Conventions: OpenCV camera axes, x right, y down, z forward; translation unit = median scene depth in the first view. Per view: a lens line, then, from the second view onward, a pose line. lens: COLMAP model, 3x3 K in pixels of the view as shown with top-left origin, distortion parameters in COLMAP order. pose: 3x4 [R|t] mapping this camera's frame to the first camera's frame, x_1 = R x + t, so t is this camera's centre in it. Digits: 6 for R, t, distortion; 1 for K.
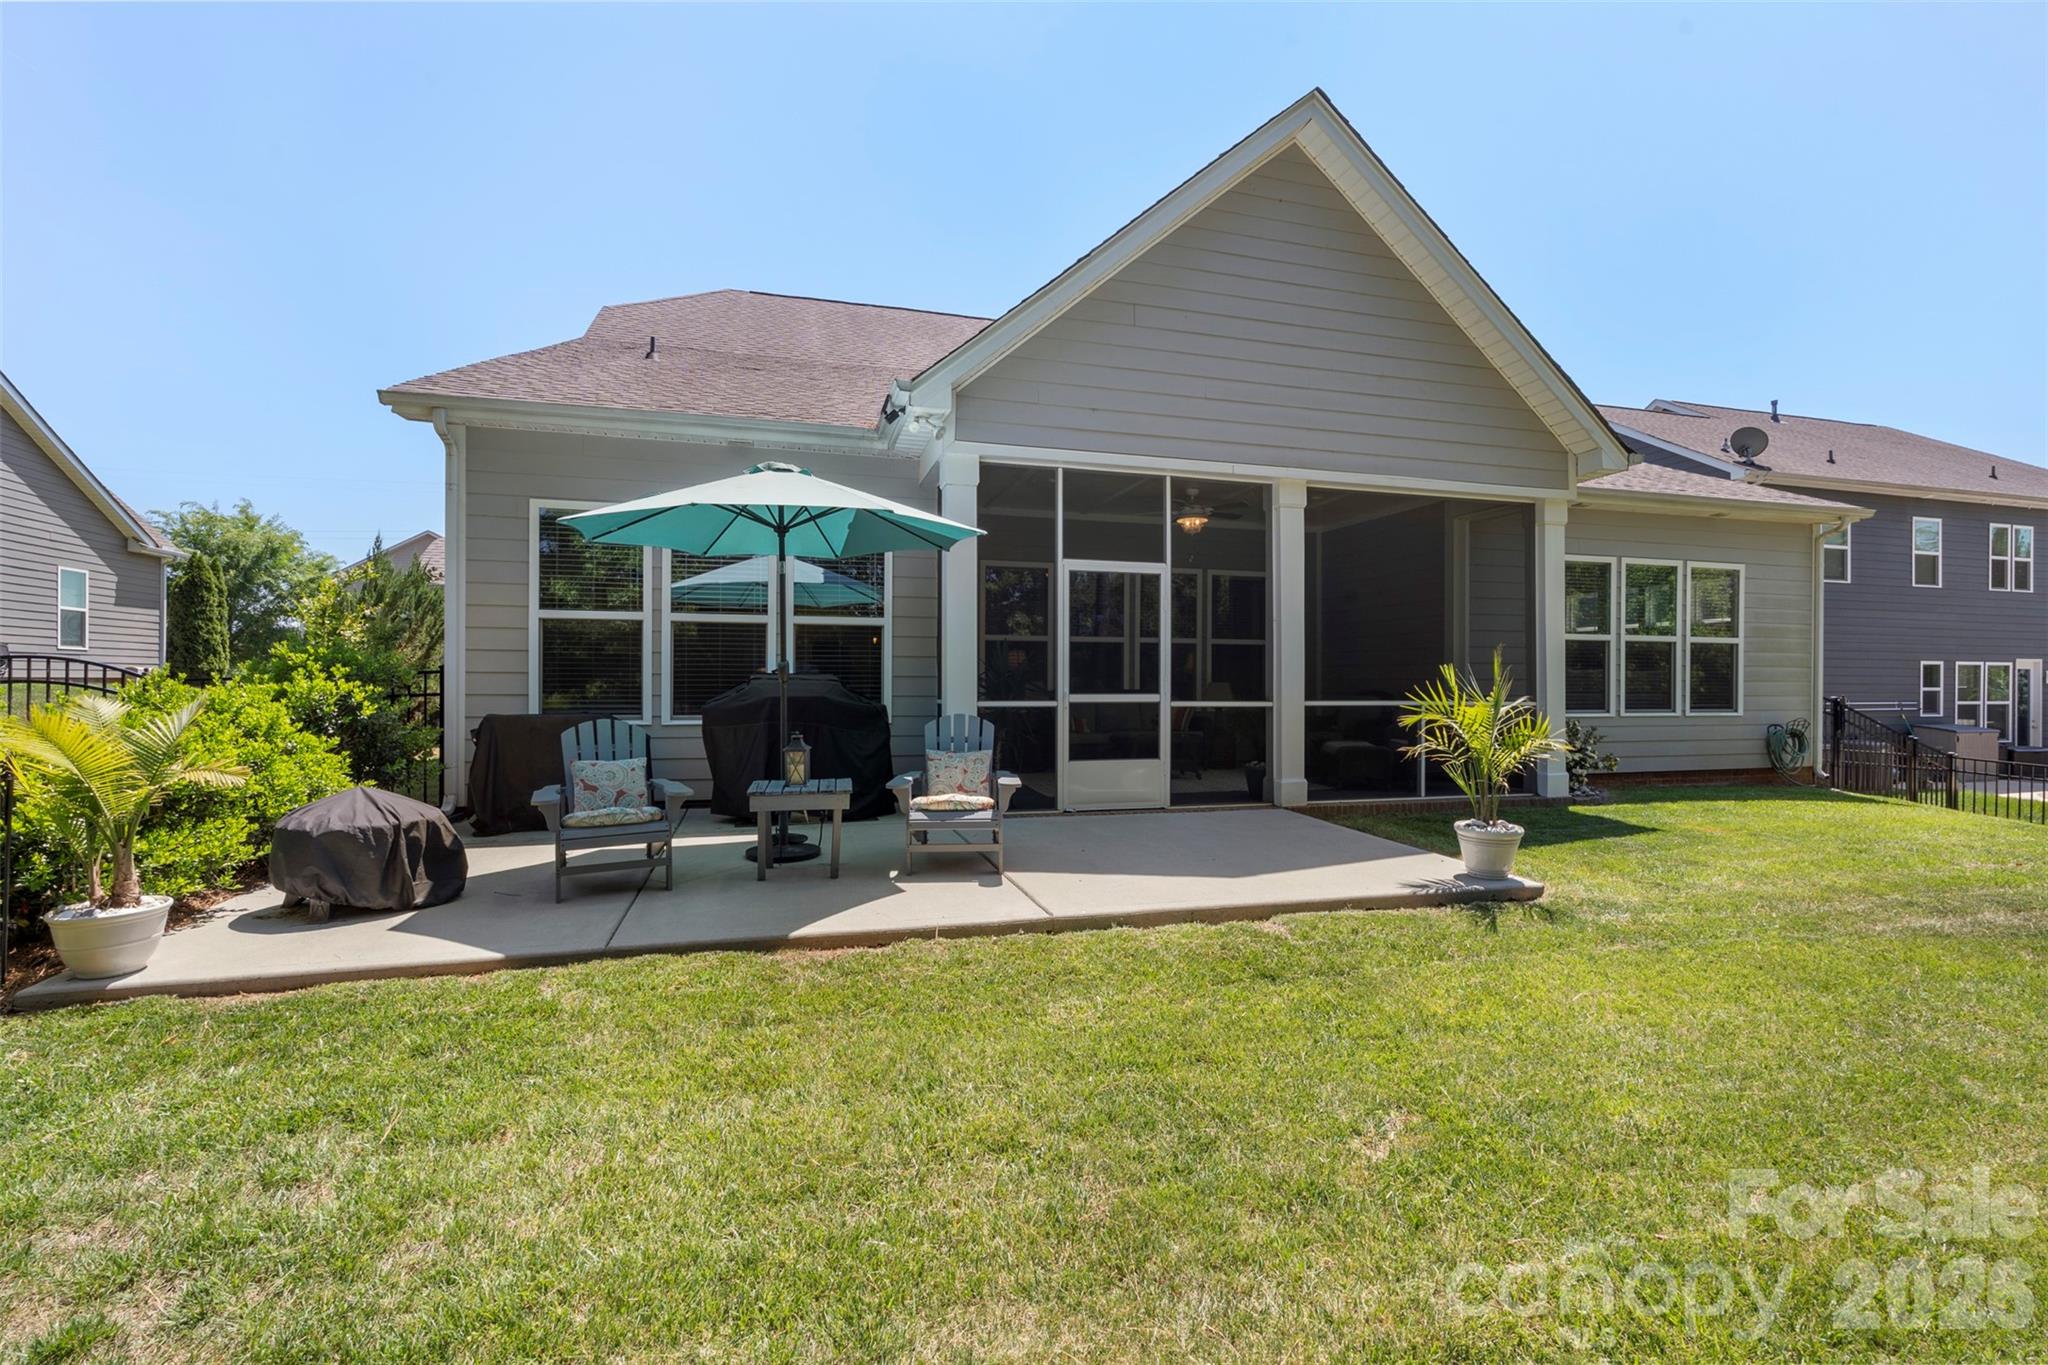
lens RADIAL K [[901.9, 0, 1033.7], [0, 901.9, 680.2], [0, 0, 1]] dist [0.000167, 0.000168]
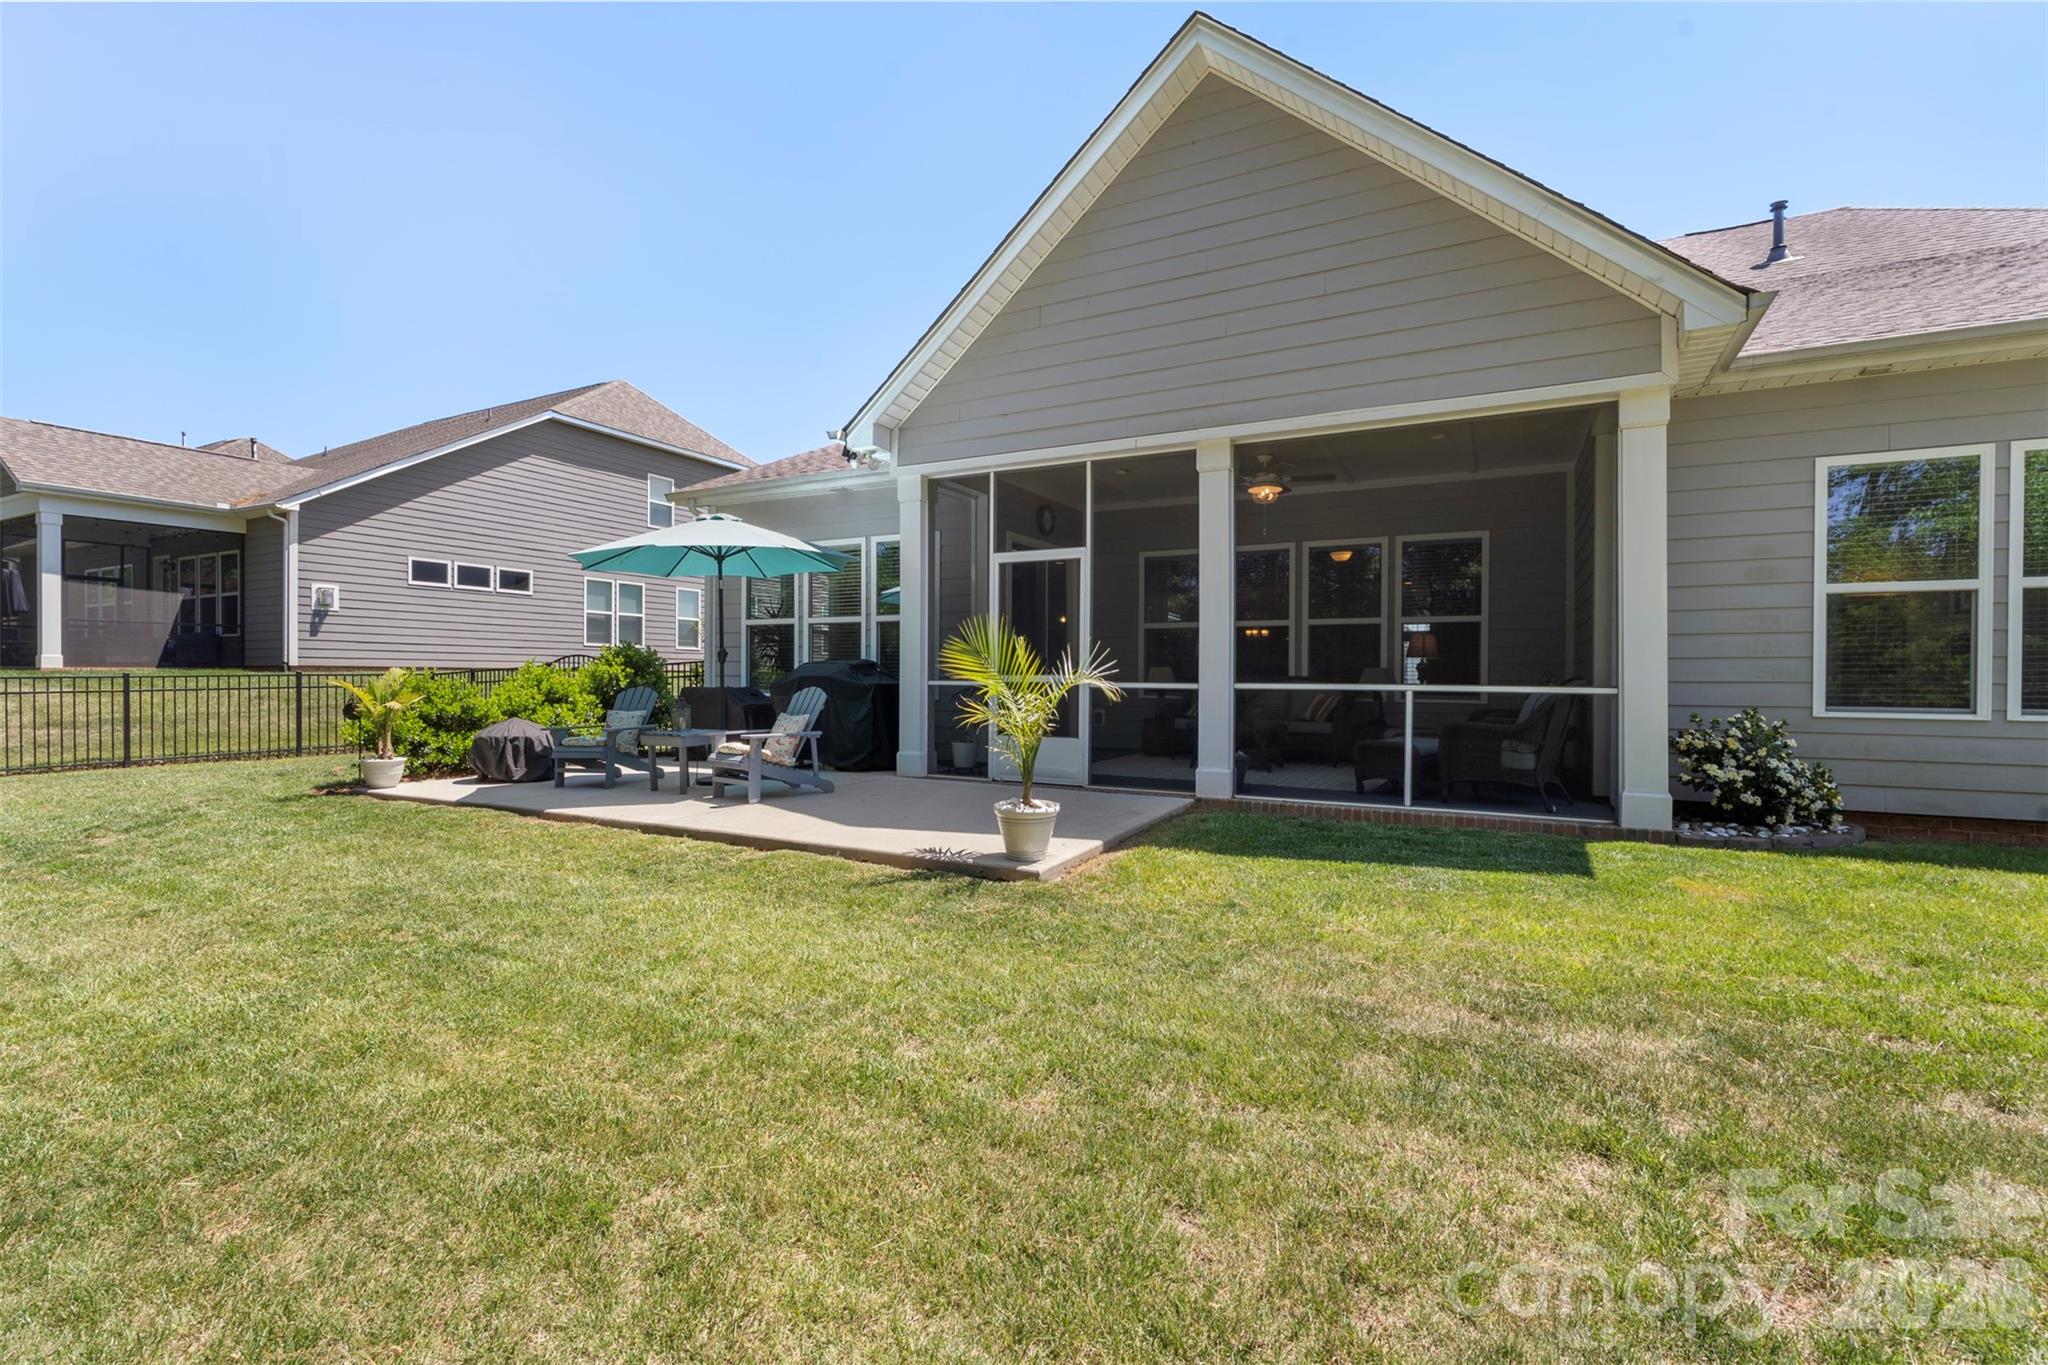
lens RADIAL K [[910.5, 0, 1023.9], [0, 910.5, 691.0], [0, 0, 1]] dist [0.000758, 0.000297]
pose [[0.721792, 0.013302, -0.691982, 0.806343], [-0.000598, 0.999827, 0.018596, 0.014192], [0.692109, -0.013009, 0.721675, 0.204167]]
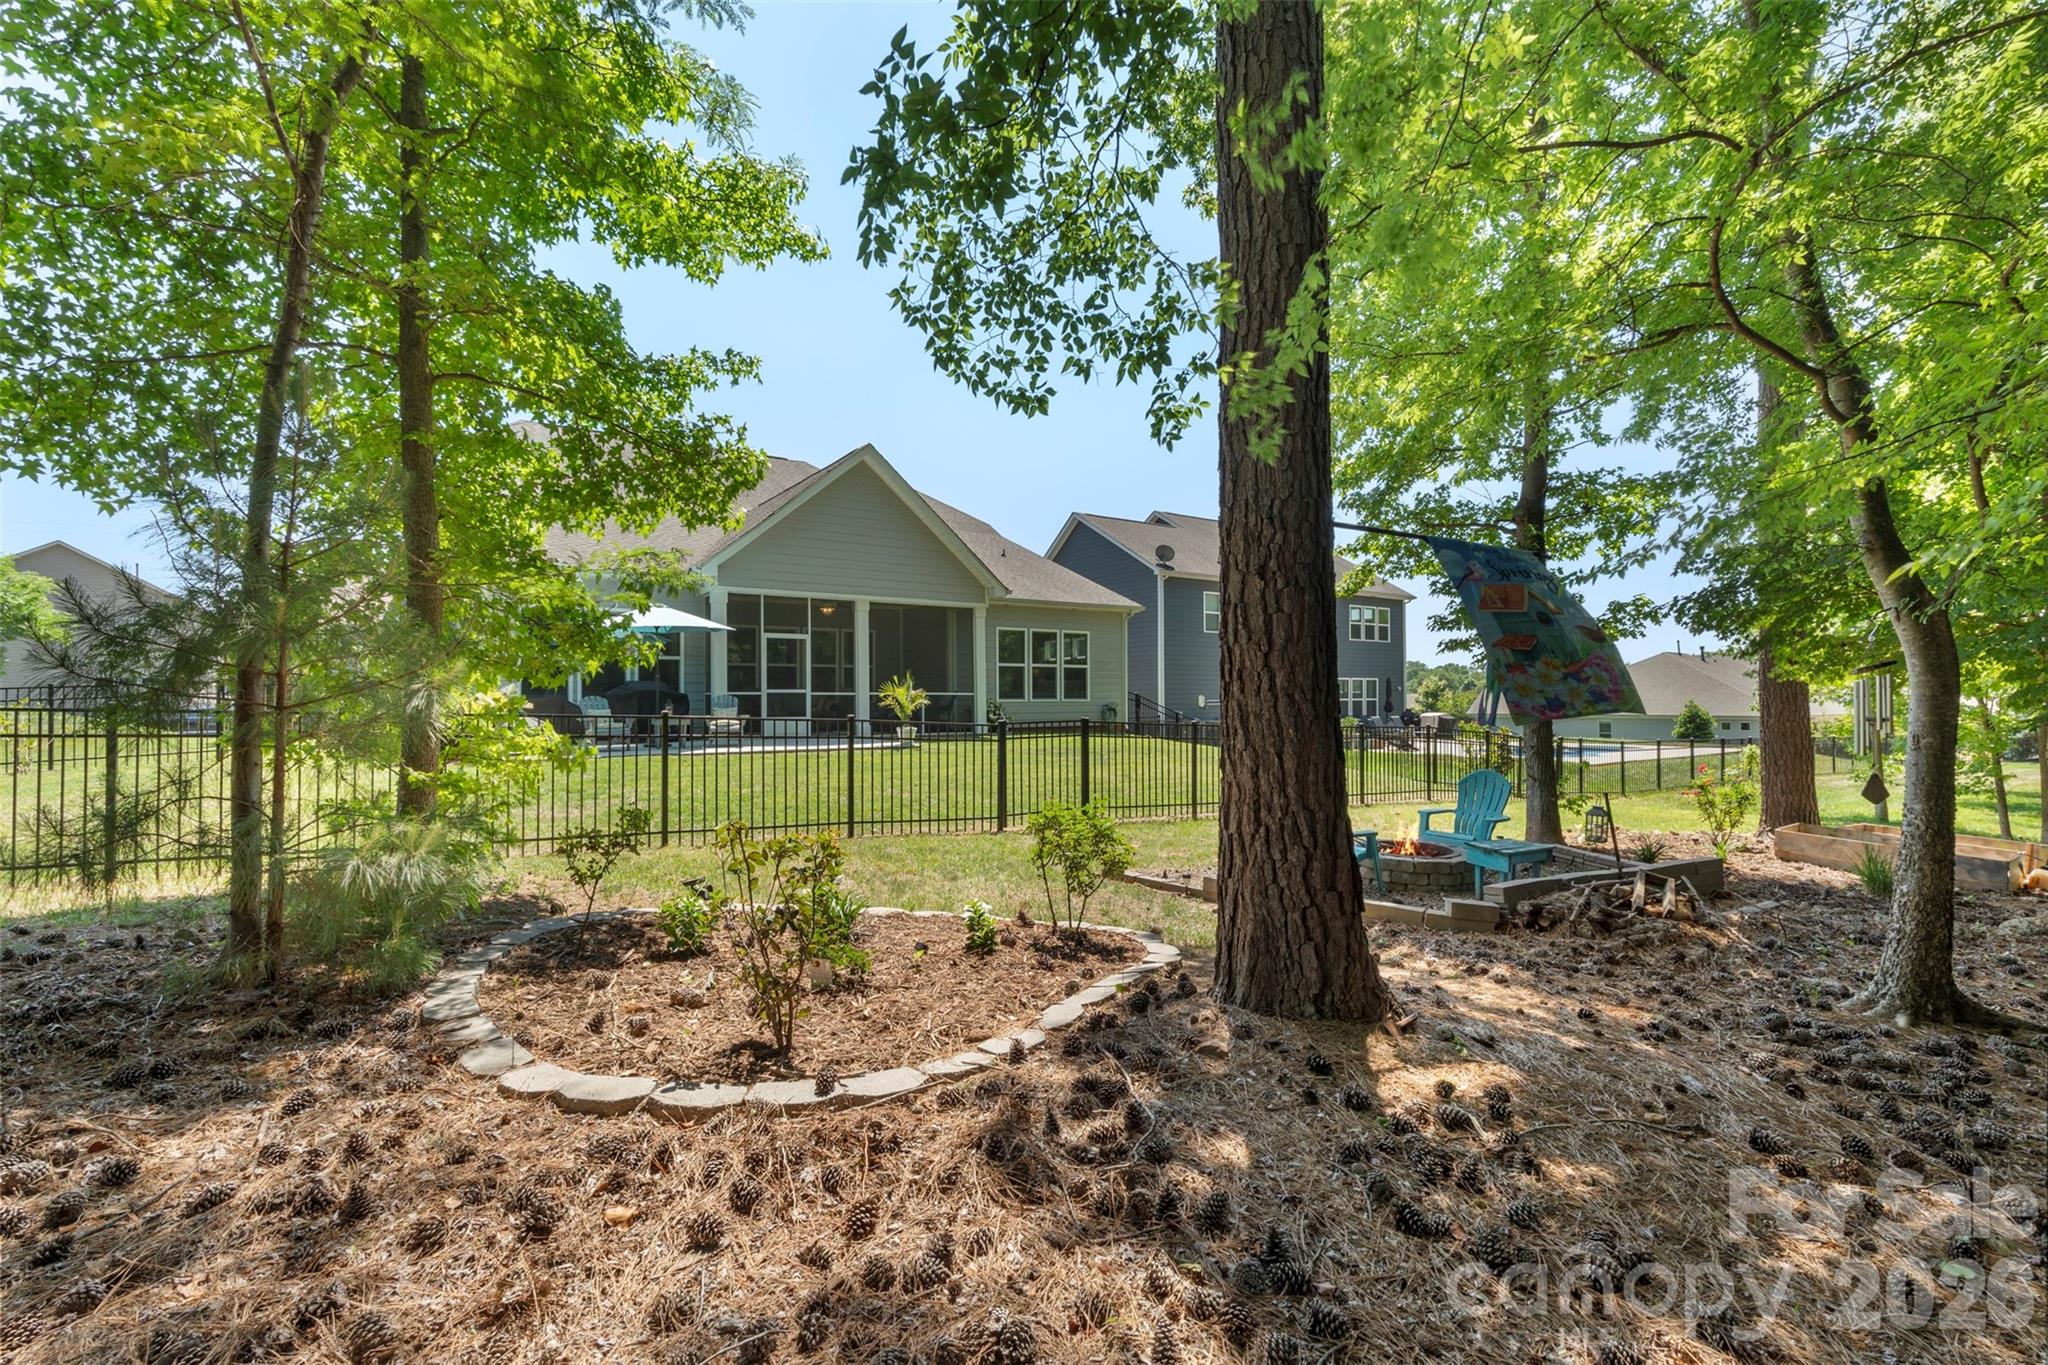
lens RADIAL K [[901.9, 0, 1033.7], [0, 901.9, 680.2], [0, 0, 1]] dist [0.000167, 0.000168]
pose [[0.947880, -0.002792, 0.318615, -0.048798], [0.009275, 0.999780, -0.018832, 0.041419], [-0.318492, 0.020806, 0.947697, -1.433200]]
